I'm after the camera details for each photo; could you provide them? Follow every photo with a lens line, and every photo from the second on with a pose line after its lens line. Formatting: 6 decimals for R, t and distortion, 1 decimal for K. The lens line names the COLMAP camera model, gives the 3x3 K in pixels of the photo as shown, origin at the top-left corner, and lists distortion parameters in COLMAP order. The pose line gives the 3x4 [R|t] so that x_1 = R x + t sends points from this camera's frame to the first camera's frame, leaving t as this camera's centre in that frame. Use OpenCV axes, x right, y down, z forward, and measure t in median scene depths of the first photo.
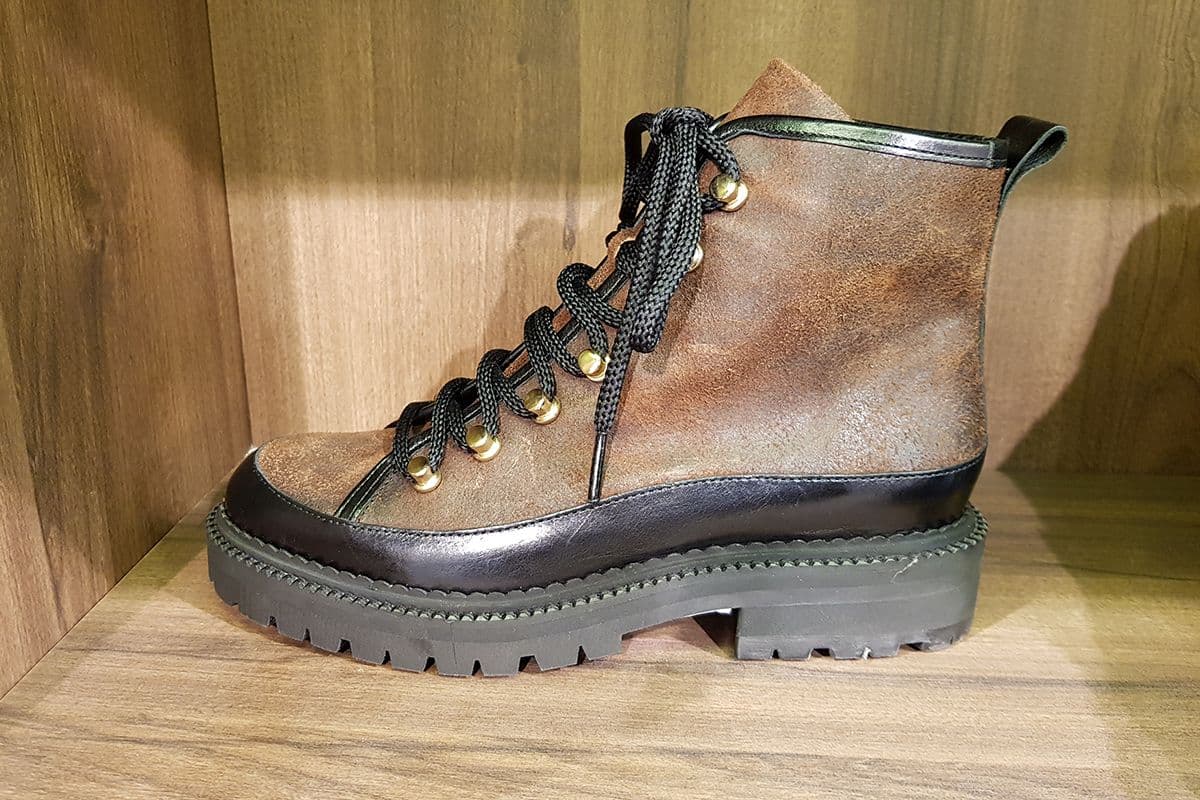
lens RADIAL K [[897.3, 0, 600.2], [0, 897.3, 400.2], [0, 0, 1]] dist [-0.007433, -0.015101]
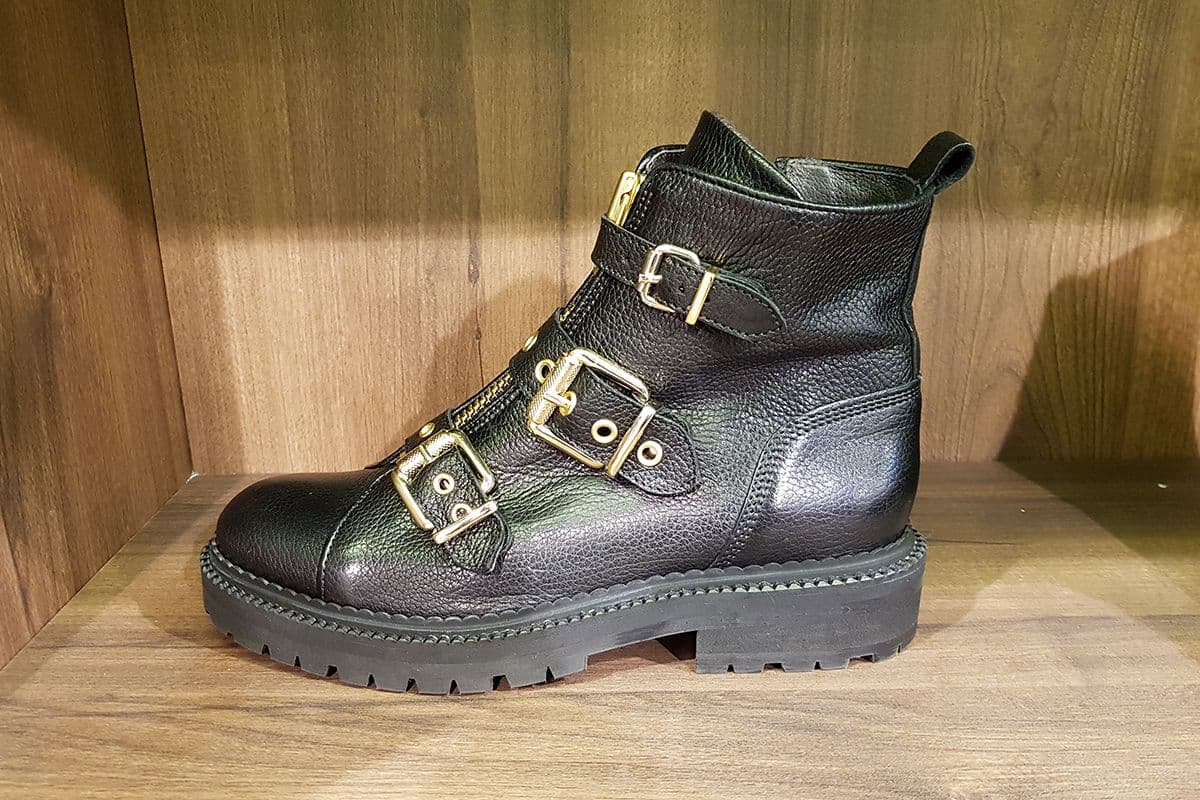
lens RADIAL K [[897.3, 0, 585.3], [0, 897.3, 450.0], [0, 0, 1]] dist [-0.007433, -0.015101]
pose [[0.998049, -0.040555, 0.047473, 0.045717], [0.039886, 0.999092, 0.014964, 0.032236], [-0.048037, -0.013042, 0.998760, -0.136400]]
